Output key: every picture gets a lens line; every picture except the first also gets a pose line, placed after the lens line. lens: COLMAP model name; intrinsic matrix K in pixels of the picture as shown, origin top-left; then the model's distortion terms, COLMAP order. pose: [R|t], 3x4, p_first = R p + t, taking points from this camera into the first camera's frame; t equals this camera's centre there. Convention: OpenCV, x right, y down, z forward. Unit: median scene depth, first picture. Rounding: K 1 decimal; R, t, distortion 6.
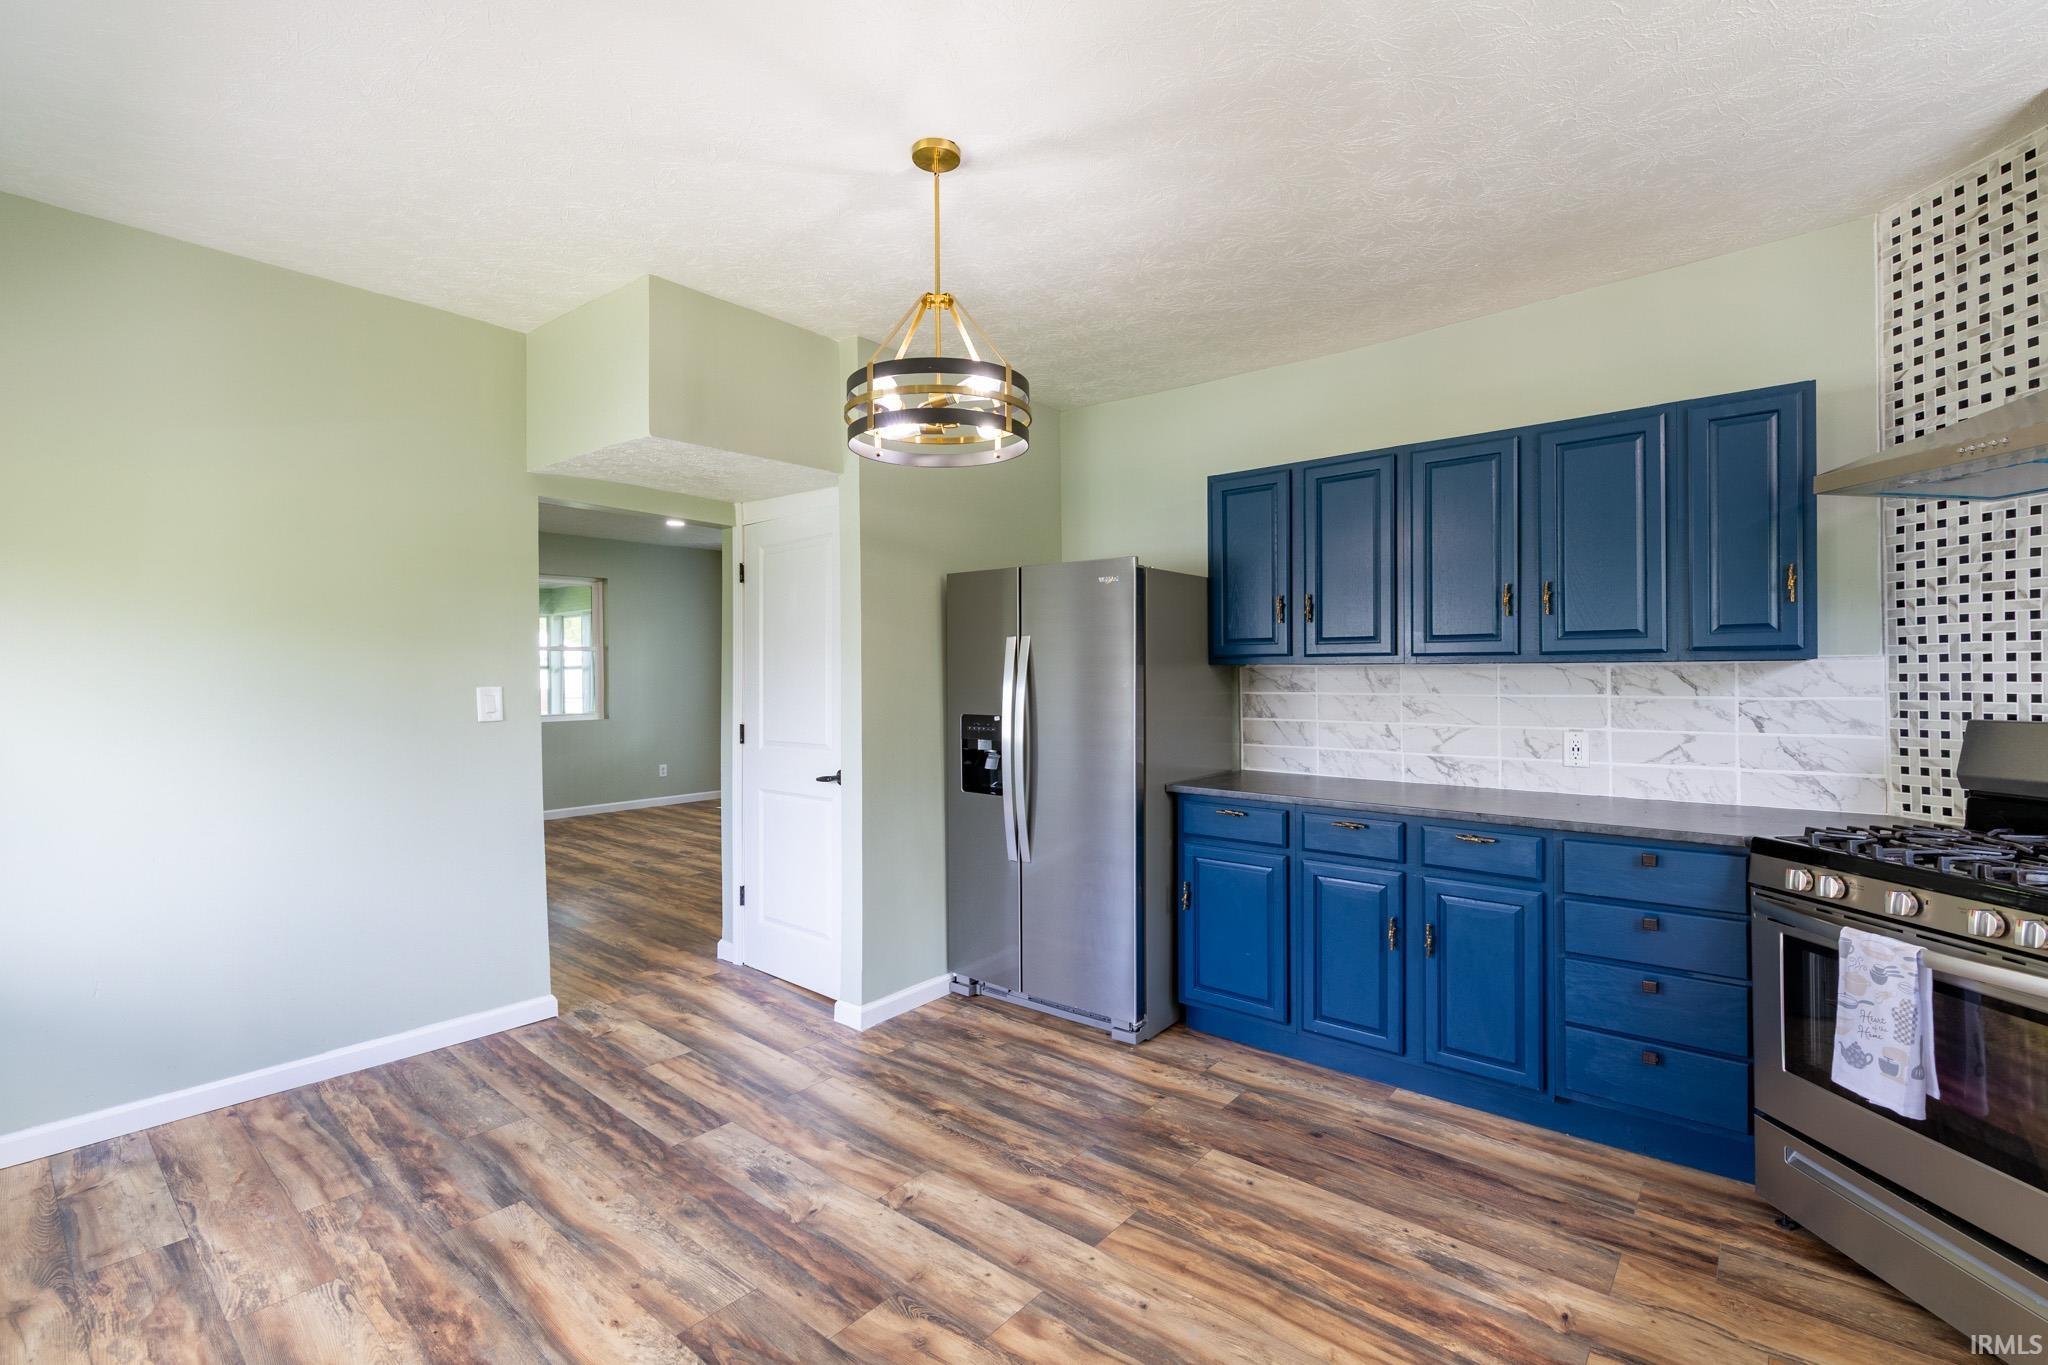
lens RADIAL K [[893.6, 0, 1025.4], [0, 893.6, 667.1], [0, 0, 1]] dist [0.005627, -0.000036]
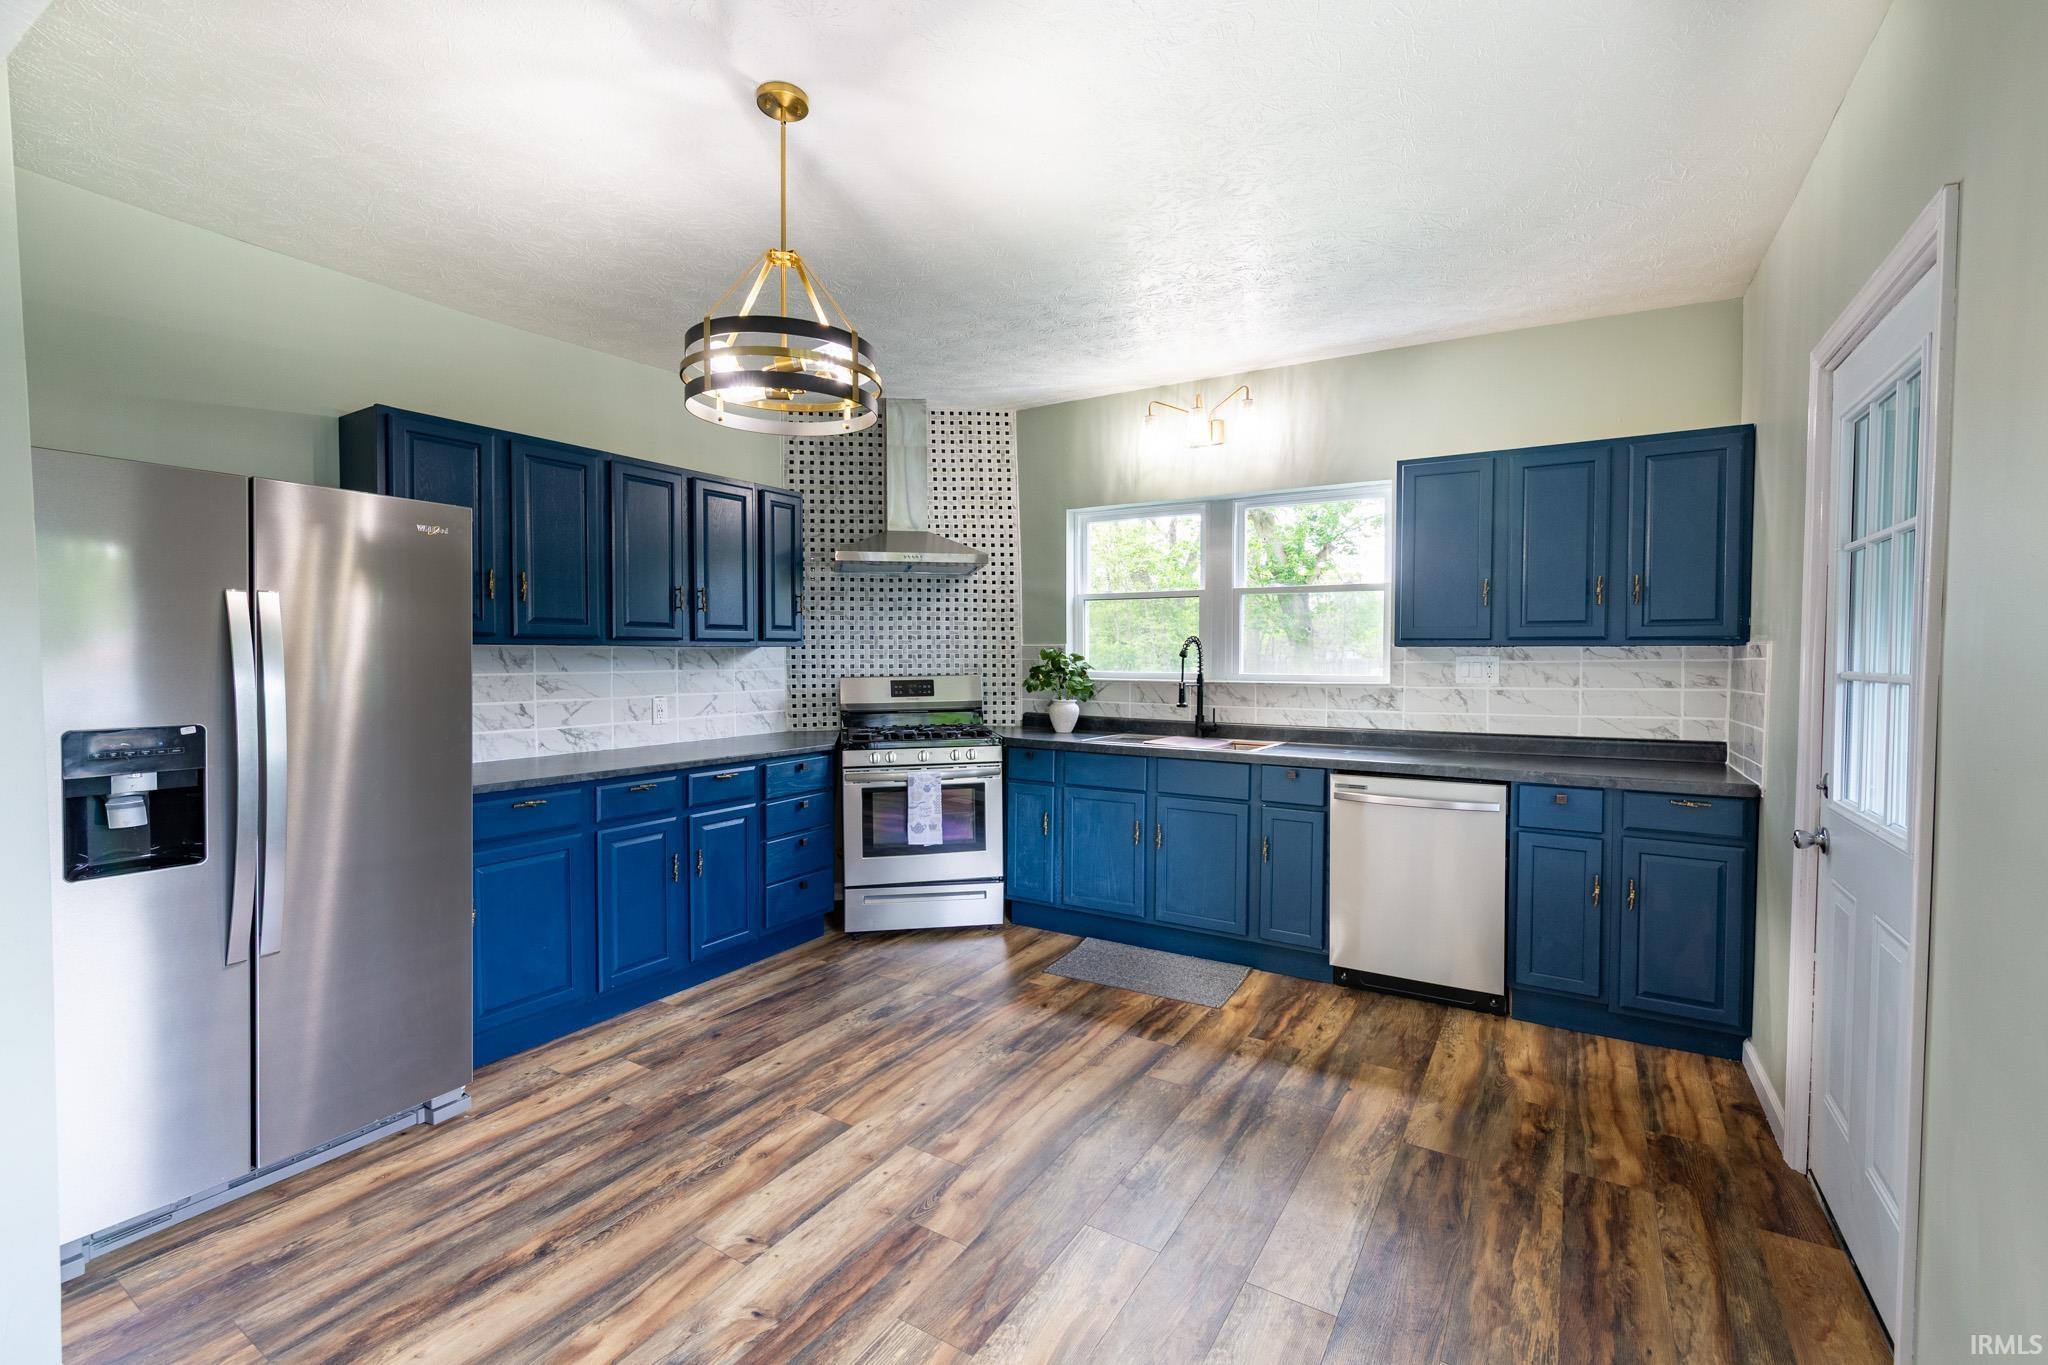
lens RADIAL K [[893.6, 0, 1025.4], [0, 893.6, 667.1], [0, 0, 1]] dist [0.005627, -0.000036]
pose [[-0.136803, -0.012624, 0.990518, -0.965094], [-0.008990, 0.999893, 0.011501, 0.007055], [-0.990558, -0.007331, -0.136902, 0.787644]]
